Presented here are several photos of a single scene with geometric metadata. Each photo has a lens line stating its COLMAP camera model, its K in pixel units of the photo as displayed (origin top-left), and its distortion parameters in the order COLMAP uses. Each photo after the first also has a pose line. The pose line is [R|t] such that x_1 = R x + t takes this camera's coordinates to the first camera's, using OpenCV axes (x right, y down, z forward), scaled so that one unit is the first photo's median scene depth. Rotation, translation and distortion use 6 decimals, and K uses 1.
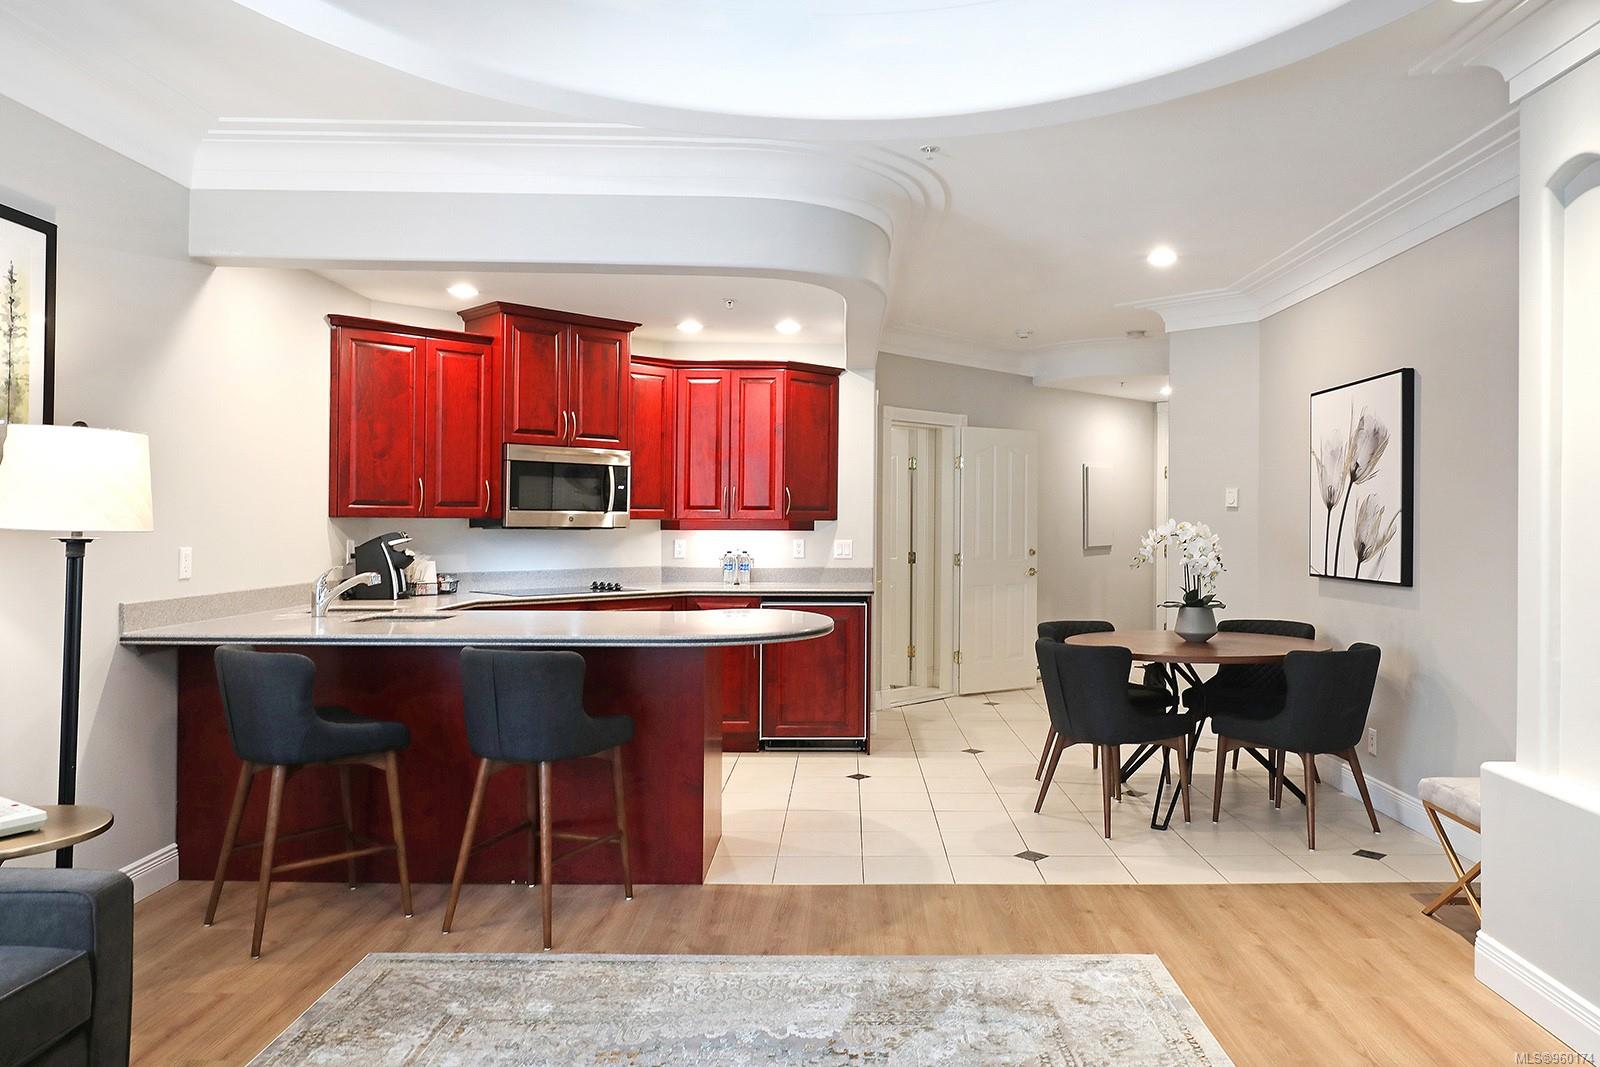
lens RADIAL K [[1090.5, 0, 862.7], [0, 1090.5, 520.2], [0, 0, 1]] dist [0.003269, -0.000836]
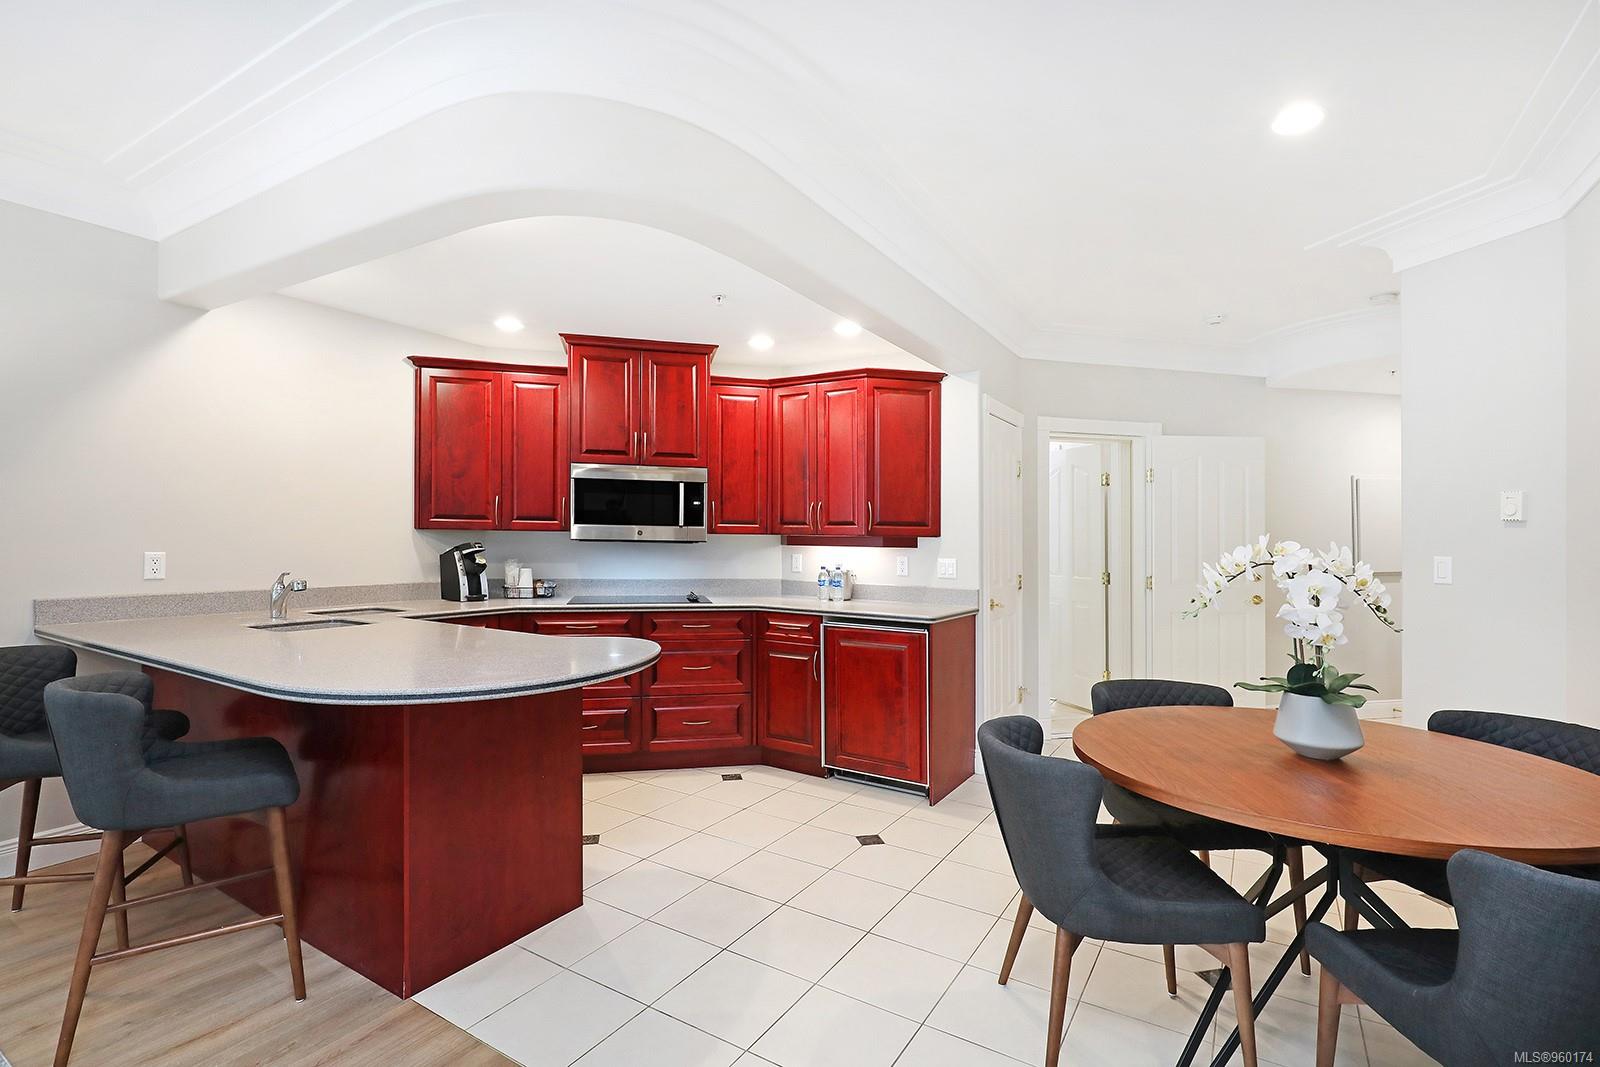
lens RADIAL K [[721.3, 0, 832.6], [0, 721.3, 533.9], [0, 0, 1]] dist [0.000779, 0.000728]
pose [[0.845354, 0.005033, -0.534183, 0.288292], [-0.009551, 0.999938, -0.005694, 0.002285], [0.534122, 0.009915, 0.845350, 0.545557]]
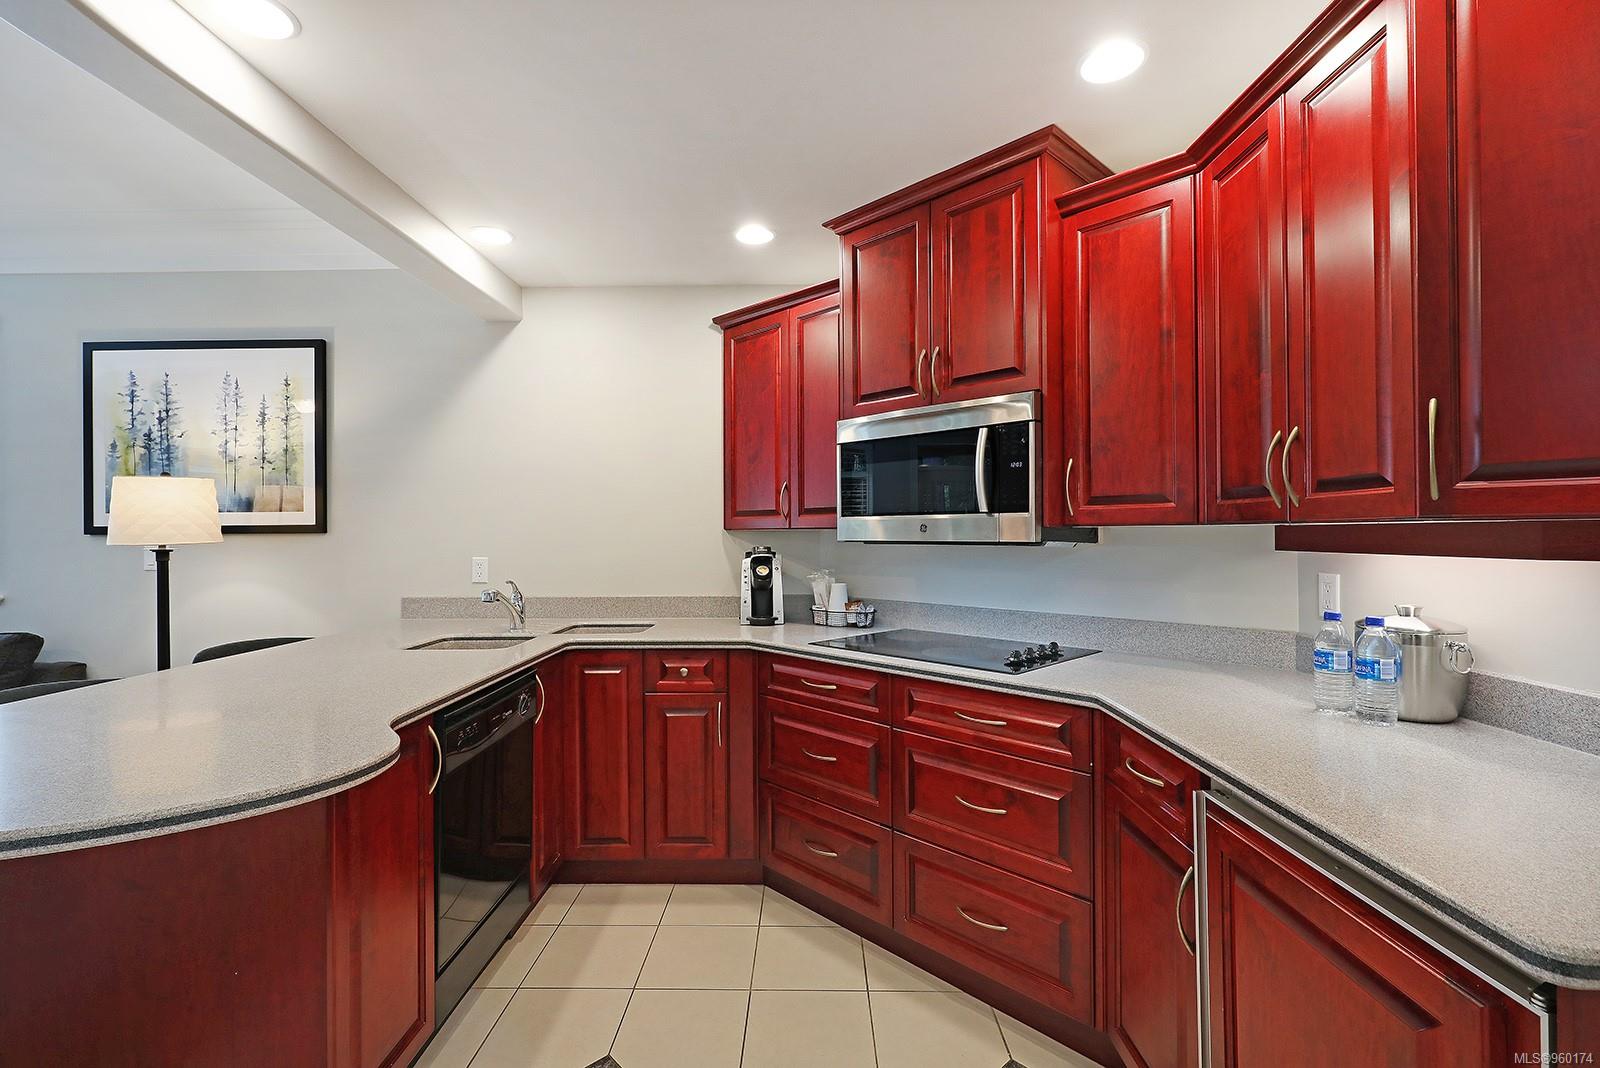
lens RADIAL K [[740.3, 0, 799.0], [0, 740.3, 513.3], [0, 0, 1]] dist [0.000720, -0.000310]
pose [[-0.042163, -0.030268, -0.998652, 0.147198], [0.008472, 0.999494, -0.030651, 0.003076], [0.999075, -0.009753, -0.041885, 1.023835]]
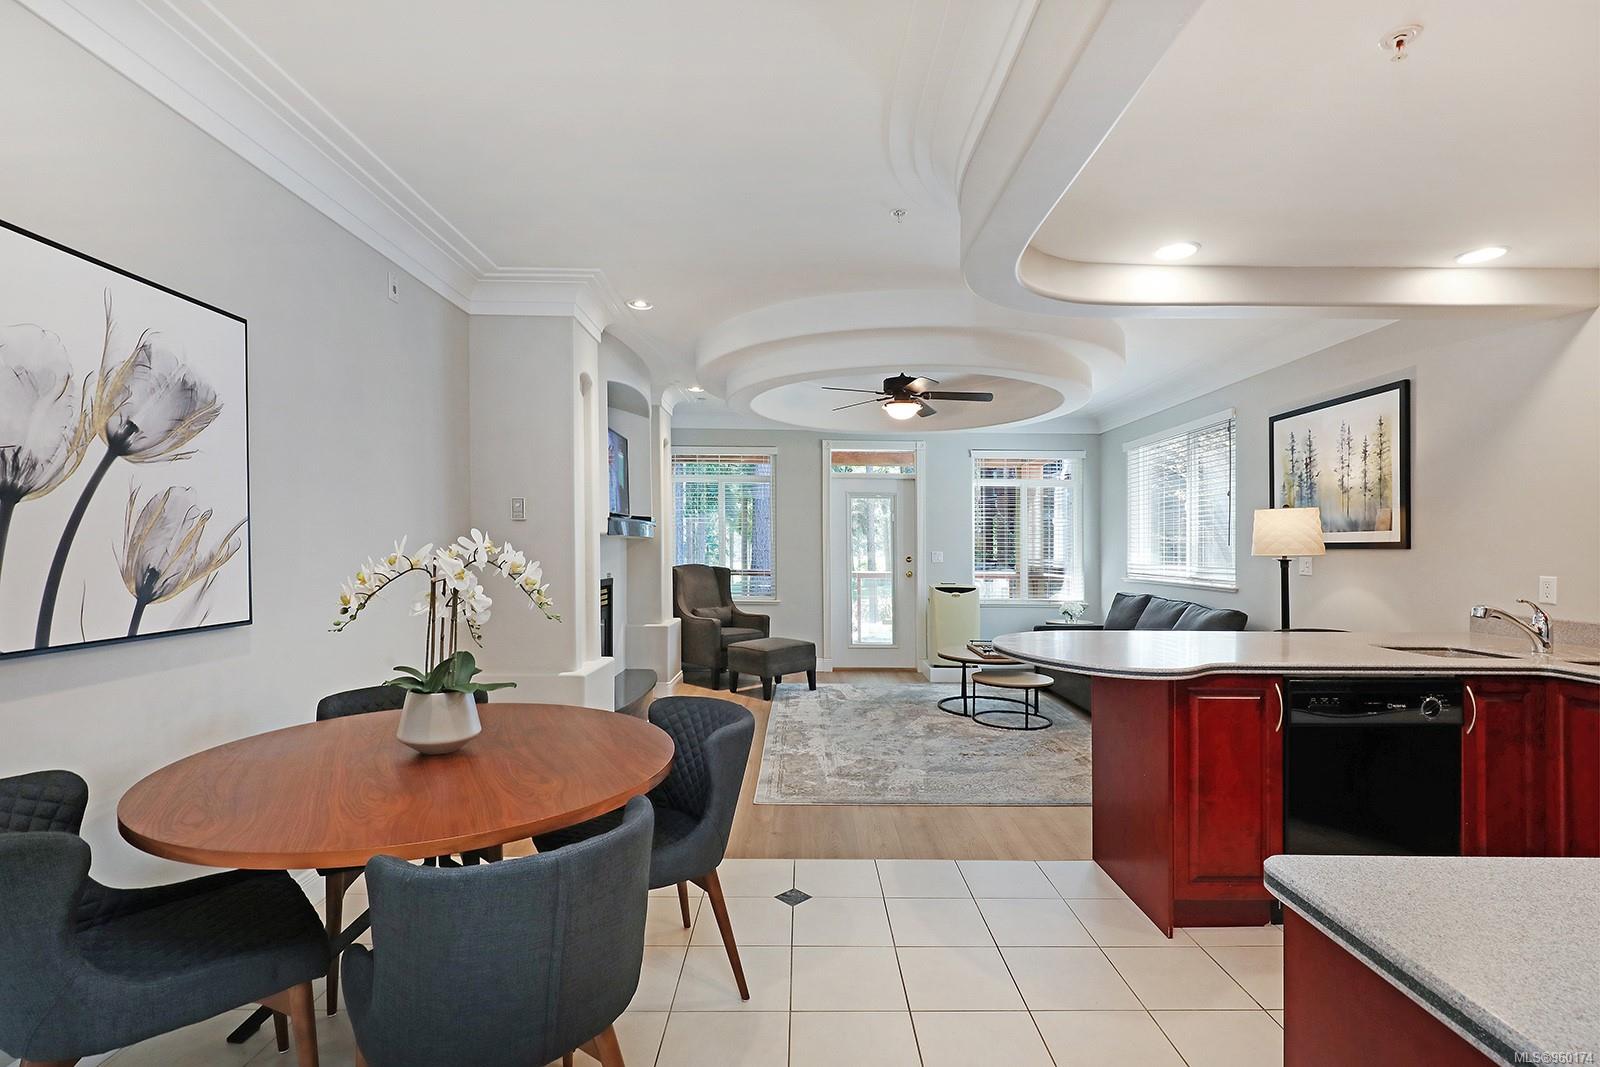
lens RADIAL K [[734.3, 0, 828.5], [0, 734.3, 552.6], [0, 0, 1]] dist [0.001457, 0.000094]
pose [[-0.999845, -0.012978, -0.011884, 0.106818], [-0.013028, 0.999907, 0.004114, 0.005133], [0.011830, 0.004268, -0.999921, 1.295012]]
